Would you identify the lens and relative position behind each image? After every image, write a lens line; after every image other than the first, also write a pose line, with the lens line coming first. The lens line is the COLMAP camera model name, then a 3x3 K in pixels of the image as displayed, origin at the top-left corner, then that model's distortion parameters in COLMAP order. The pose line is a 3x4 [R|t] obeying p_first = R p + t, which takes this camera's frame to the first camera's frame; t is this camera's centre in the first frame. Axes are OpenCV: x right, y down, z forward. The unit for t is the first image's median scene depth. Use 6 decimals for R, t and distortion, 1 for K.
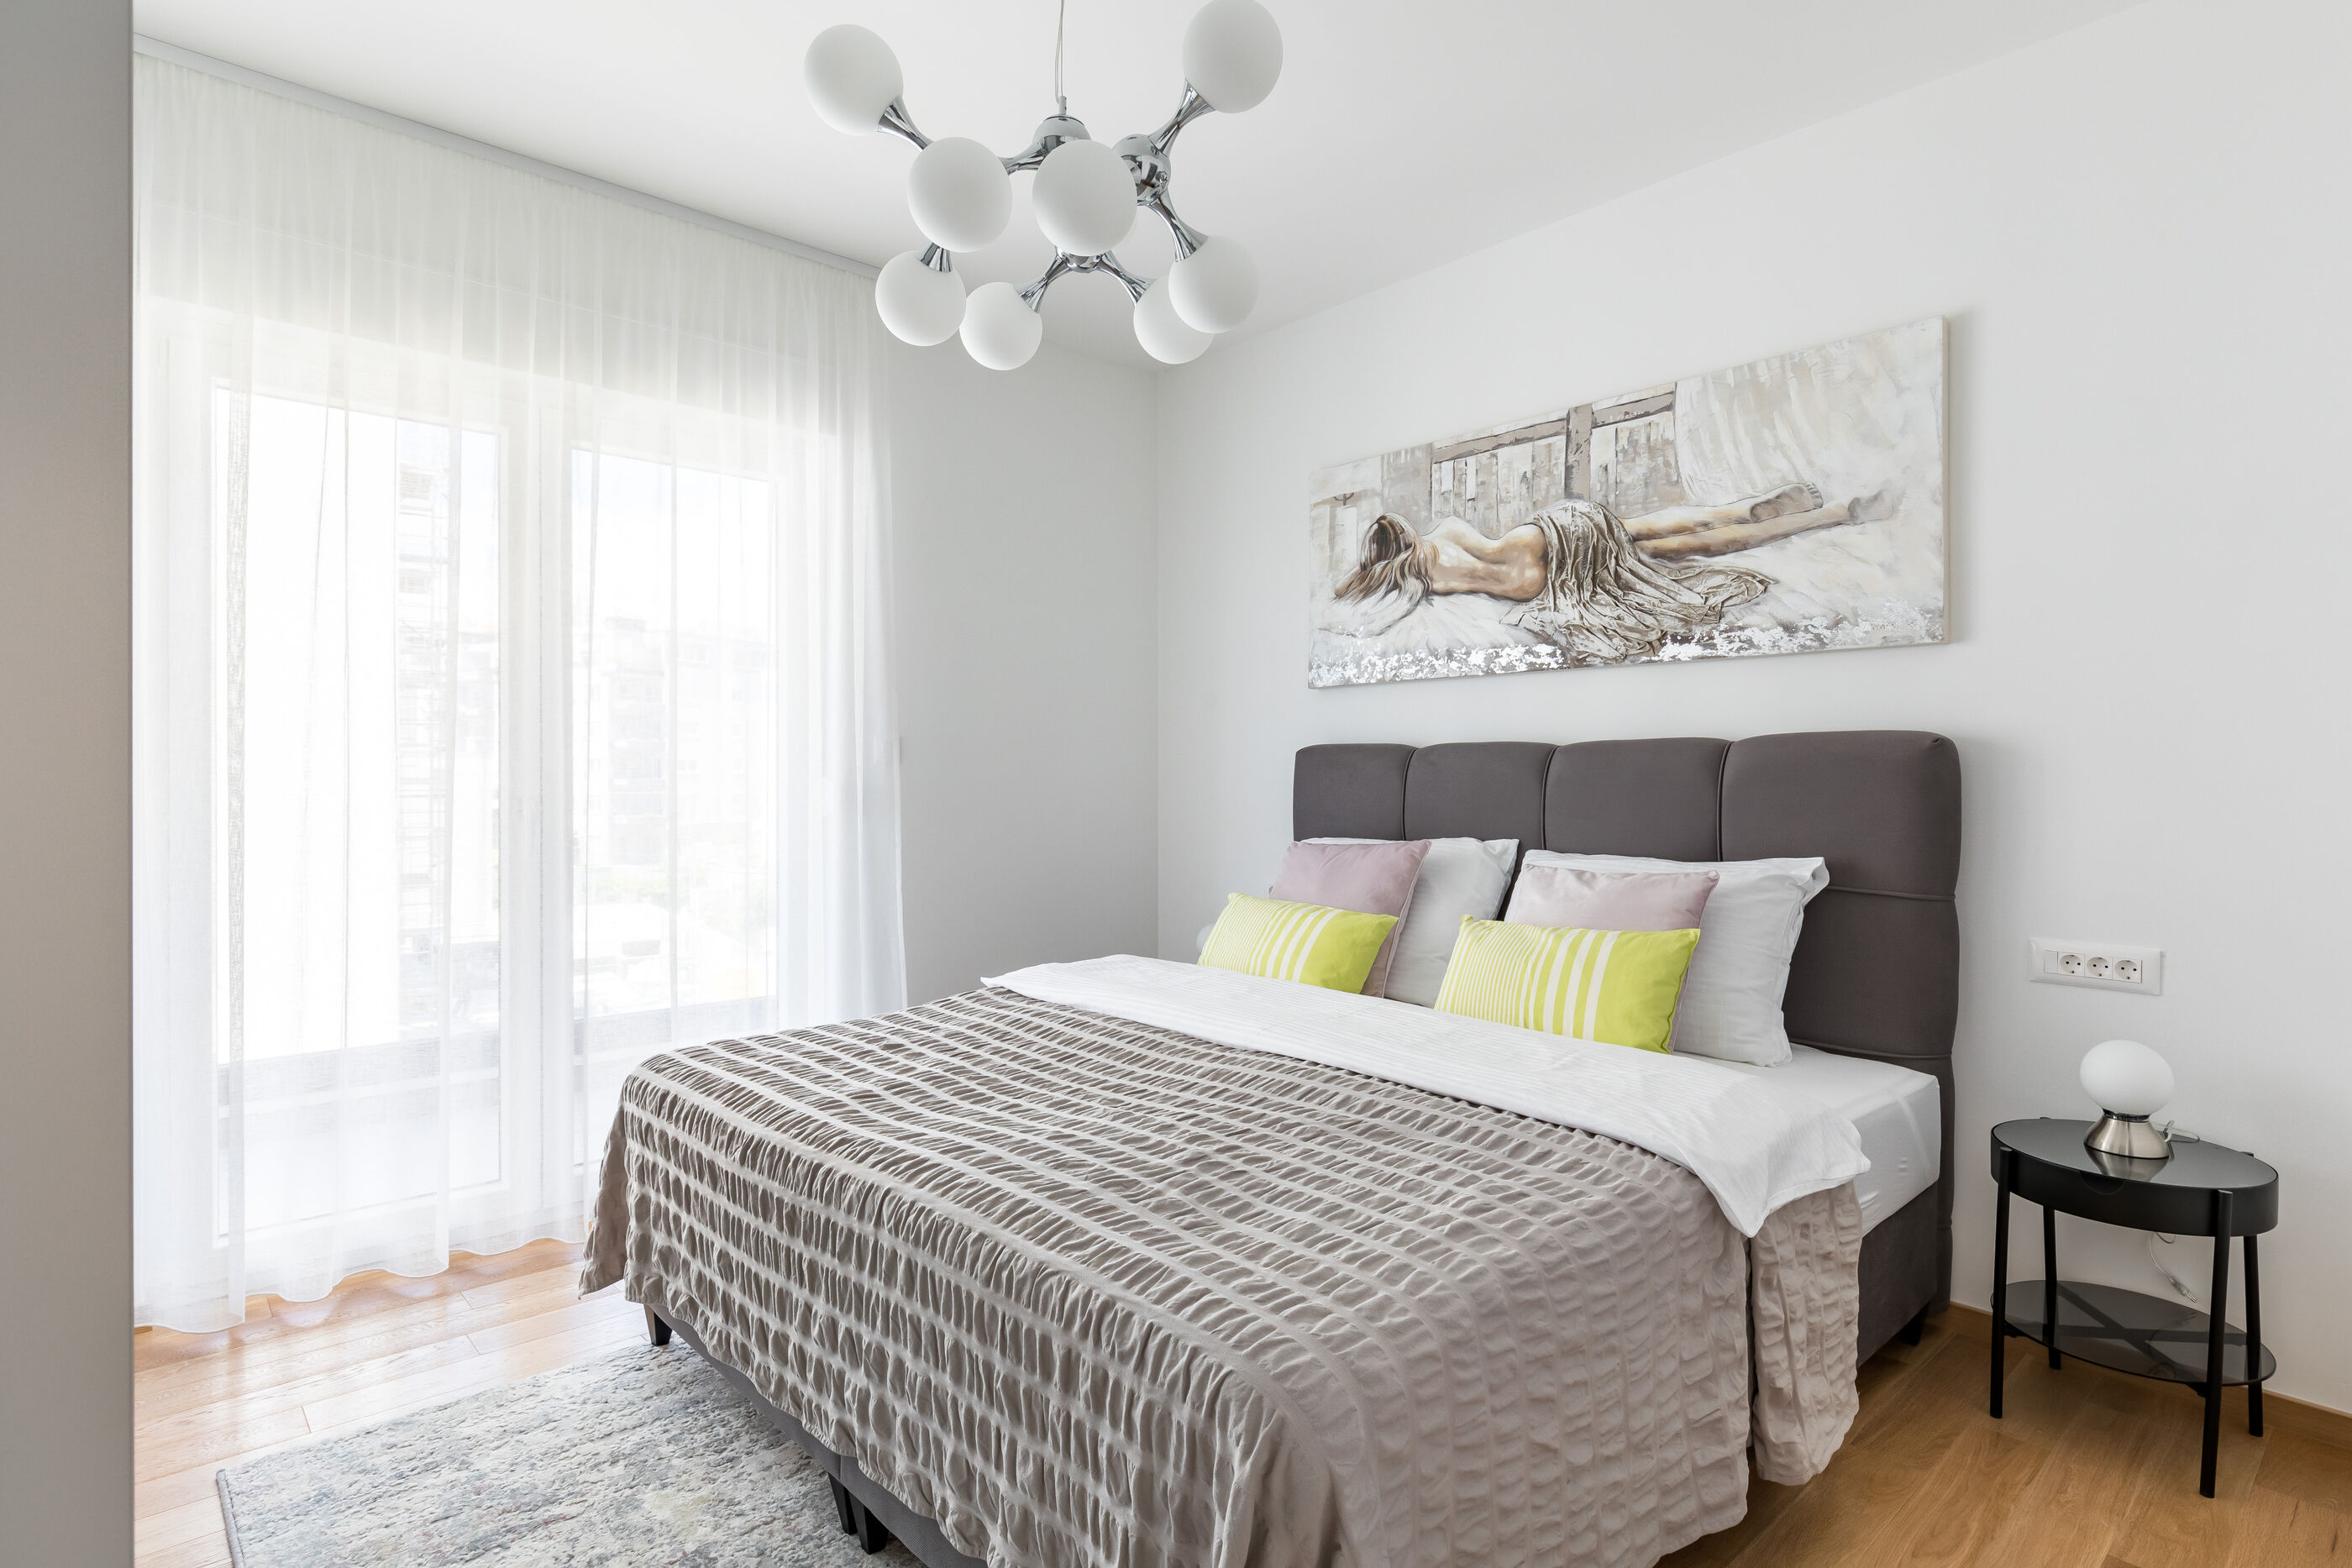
lens RADIAL K [[1256.1, 0, 1182.3], [0, 1256.1, 779.9], [0, 0, 1]] dist [-0.001270, -0.000130]
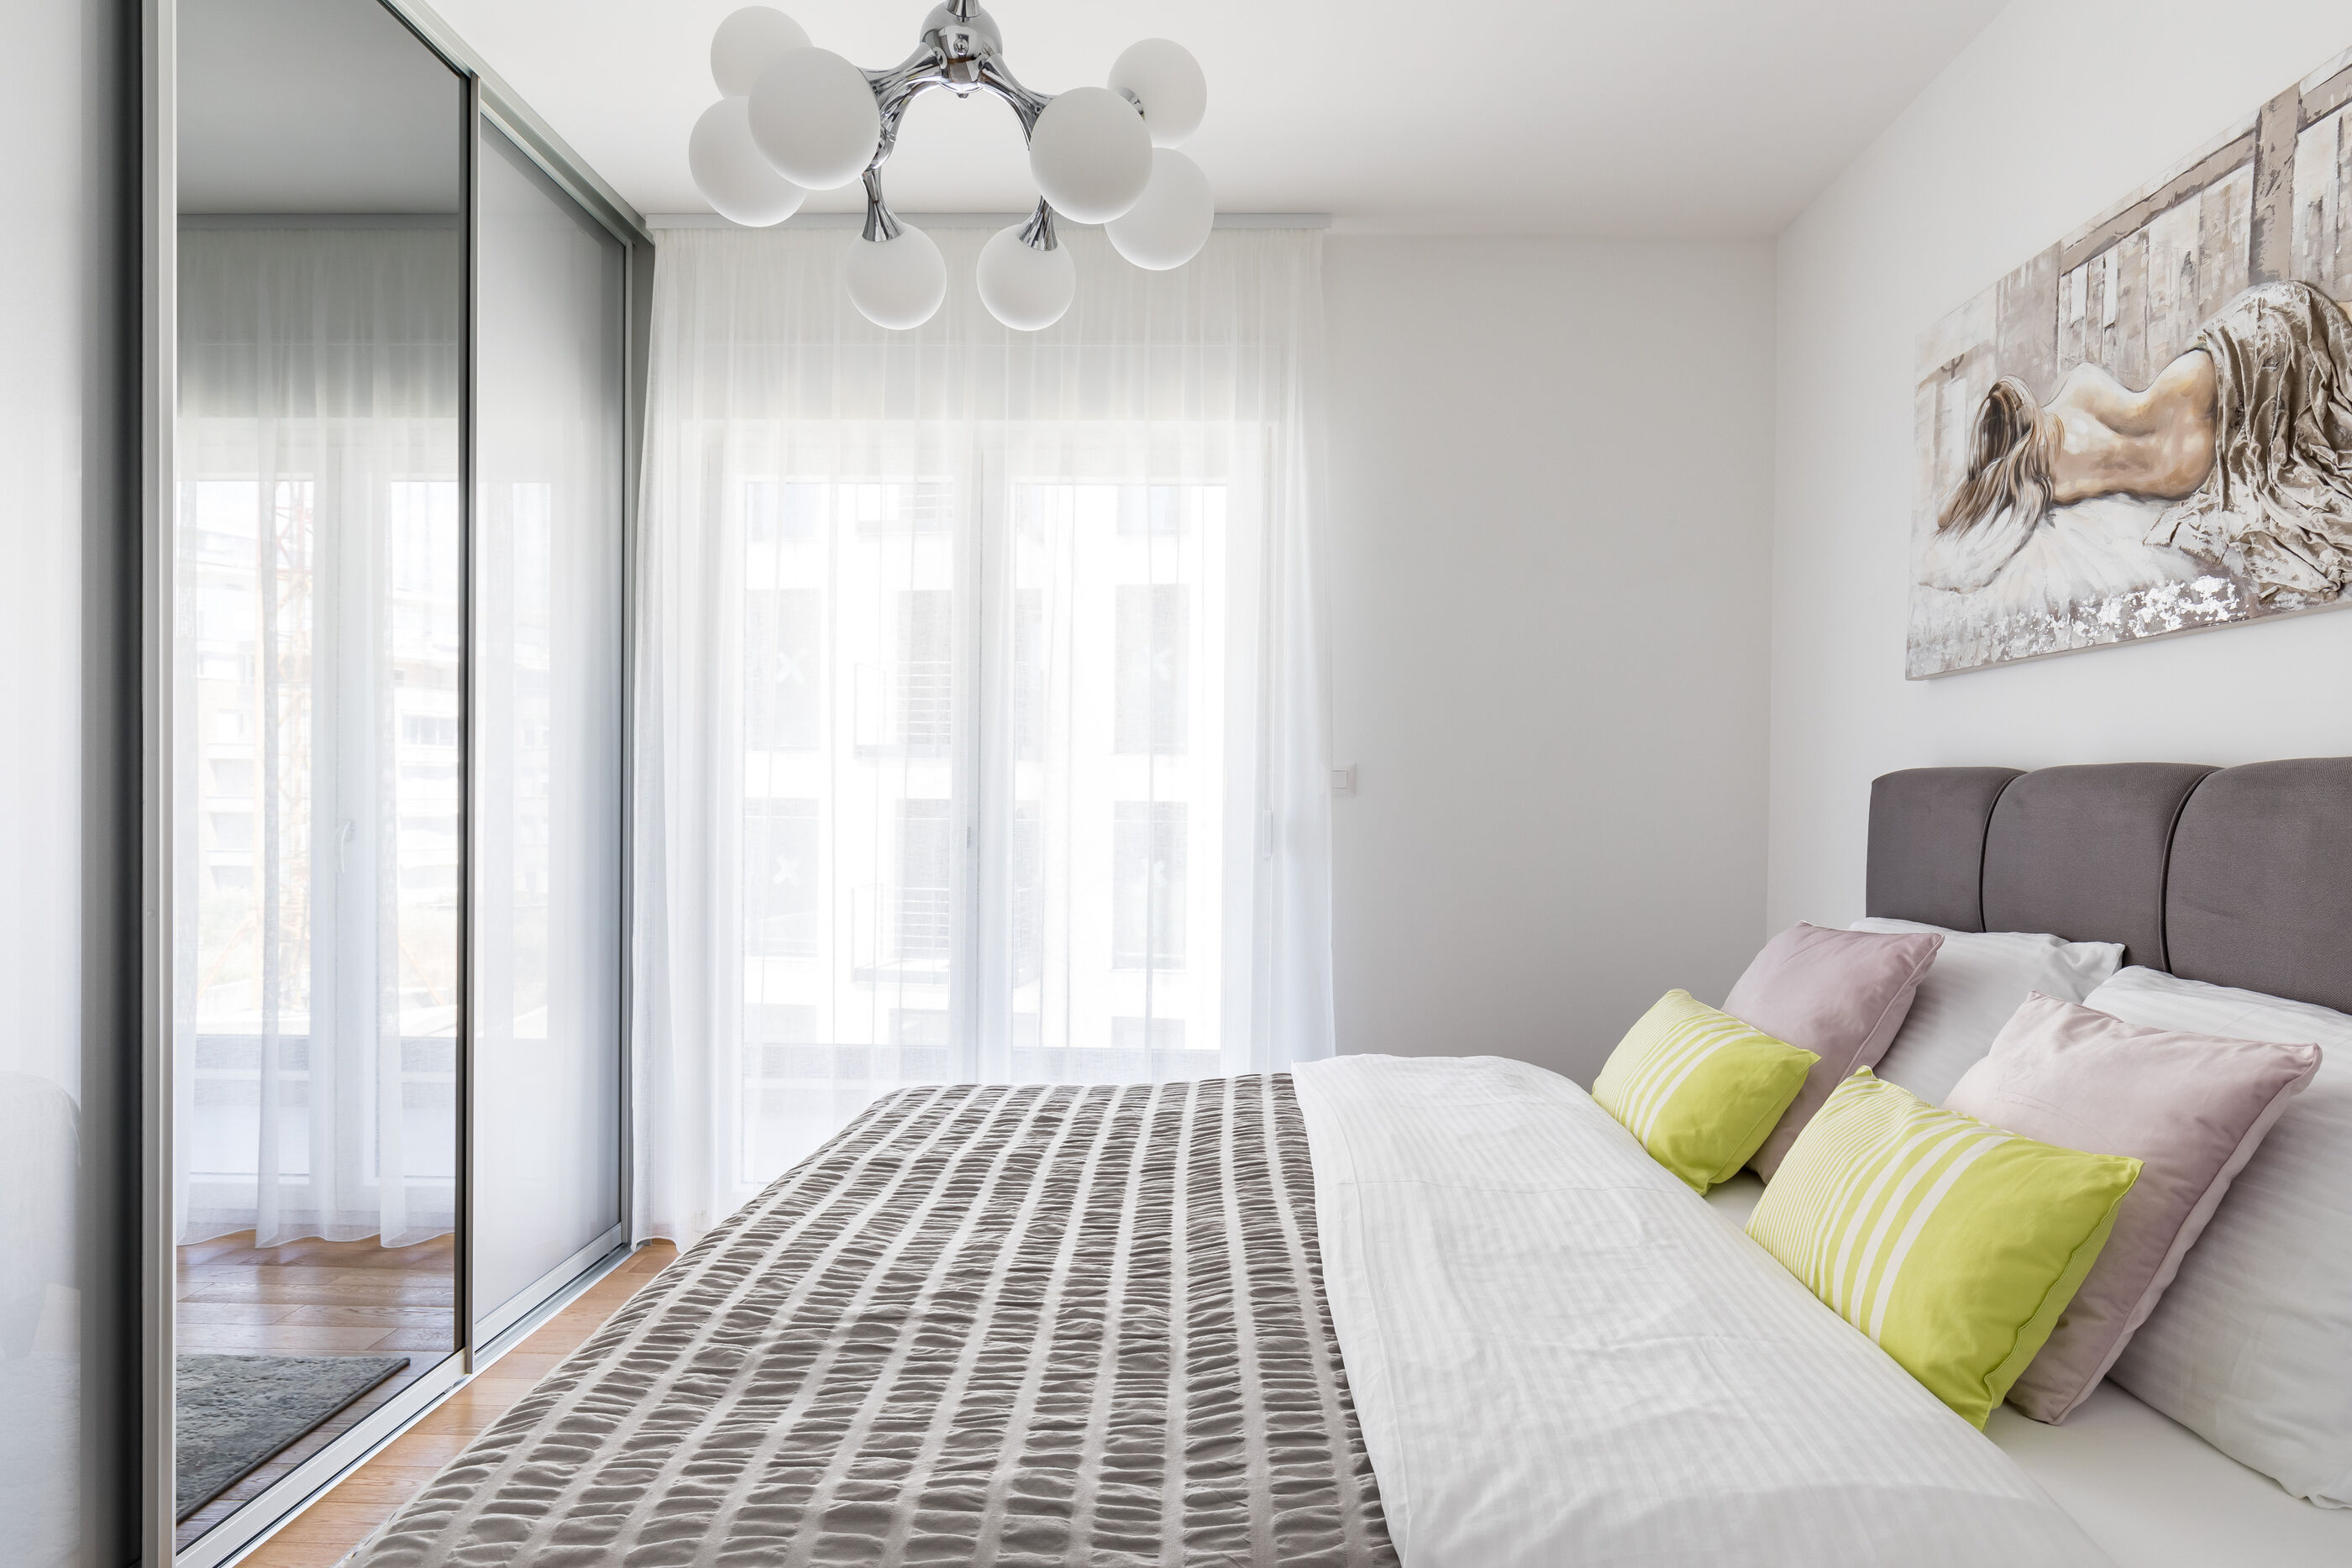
lens RADIAL K [[1394.6, 0, 1092.0], [0, 1394.6, 823.9], [0, 0, 1]] dist [-0.003916, 0.002319]
pose [[0.700245, 0.019133, -0.713646, 0.380567], [-0.009867, 0.999805, 0.017123, -0.010178], [0.713834, -0.004948, 0.700297, 0.263109]]
